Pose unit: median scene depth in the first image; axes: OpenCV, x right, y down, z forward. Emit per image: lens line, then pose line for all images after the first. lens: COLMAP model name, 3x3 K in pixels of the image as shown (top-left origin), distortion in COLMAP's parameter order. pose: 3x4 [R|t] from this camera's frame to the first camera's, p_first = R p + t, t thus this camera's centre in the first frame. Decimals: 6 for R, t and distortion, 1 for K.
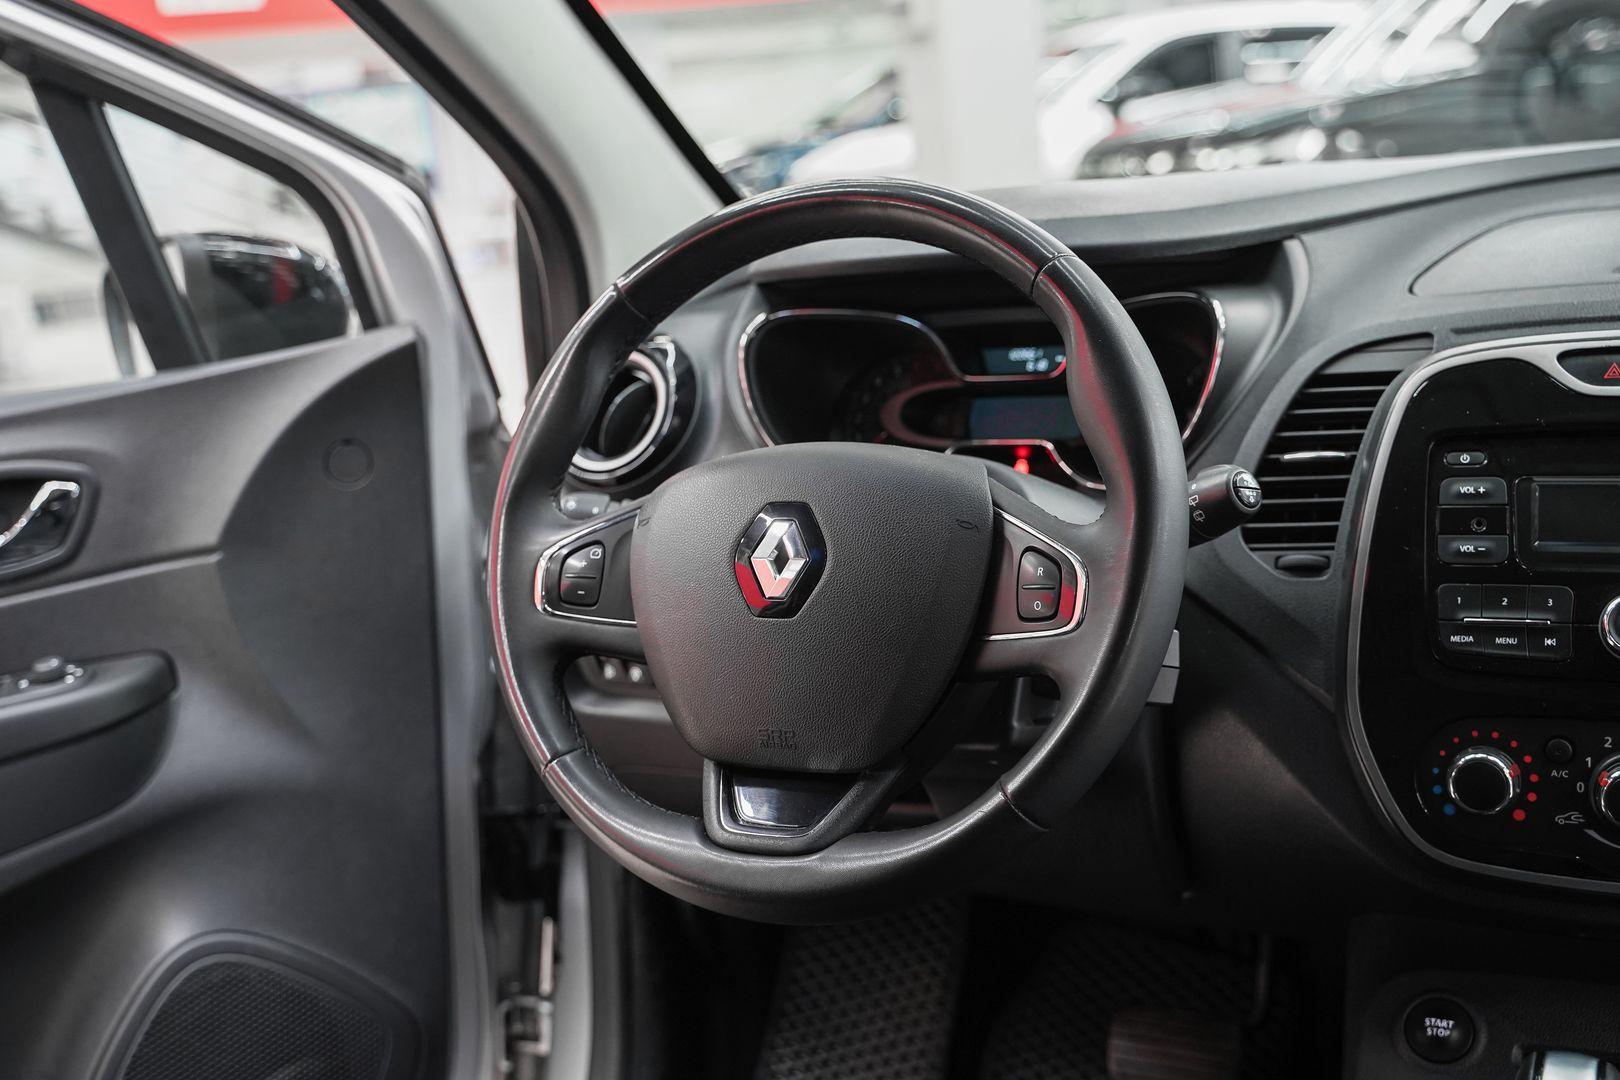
lens RADIAL K [[1861.5, 0, 810.0], [0, 1861.5, 540.0], [0, 0, 1]] dist [0.008544, 0.025165]
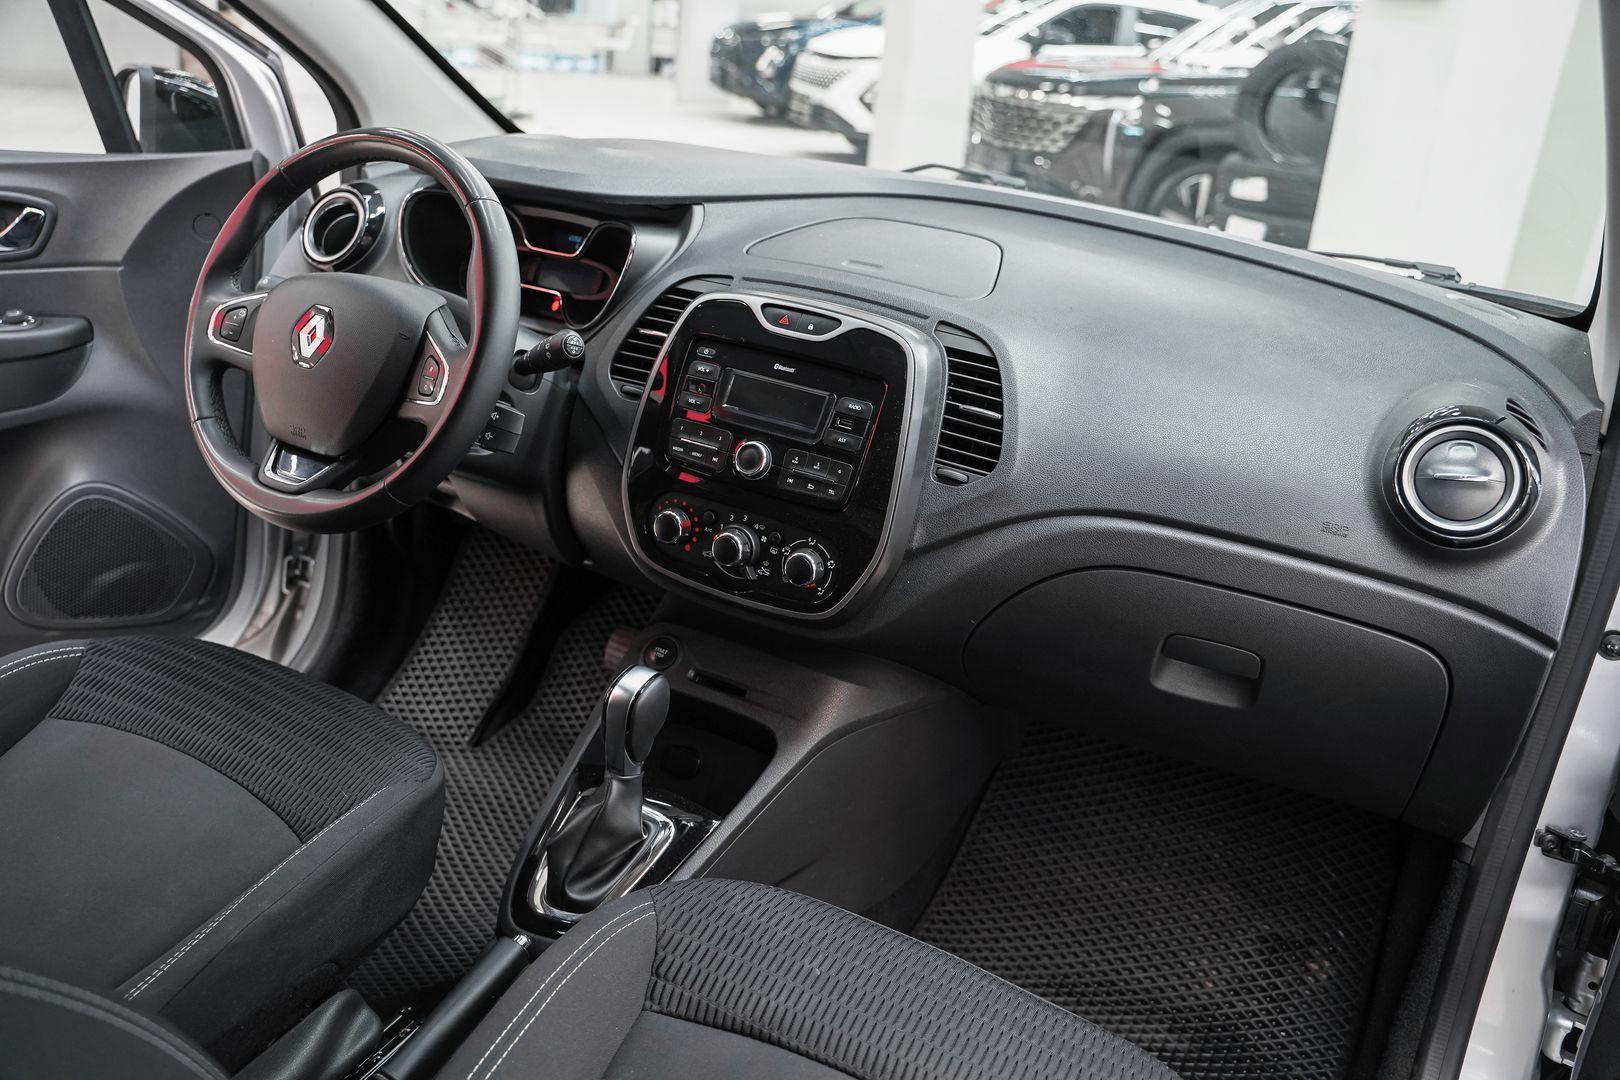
lens RADIAL K [[1322.5, 0, 810.0], [0, 1322.5, 540.0], [0, 0, 1]] dist [-0.105715, 0.074565]
pose [[0.981302, 0.191020, 0.023604, 0.344783], [-0.192200, 0.965991, 0.172976, -0.081464], [0.010240, -0.174278, 0.984643, -0.214132]]
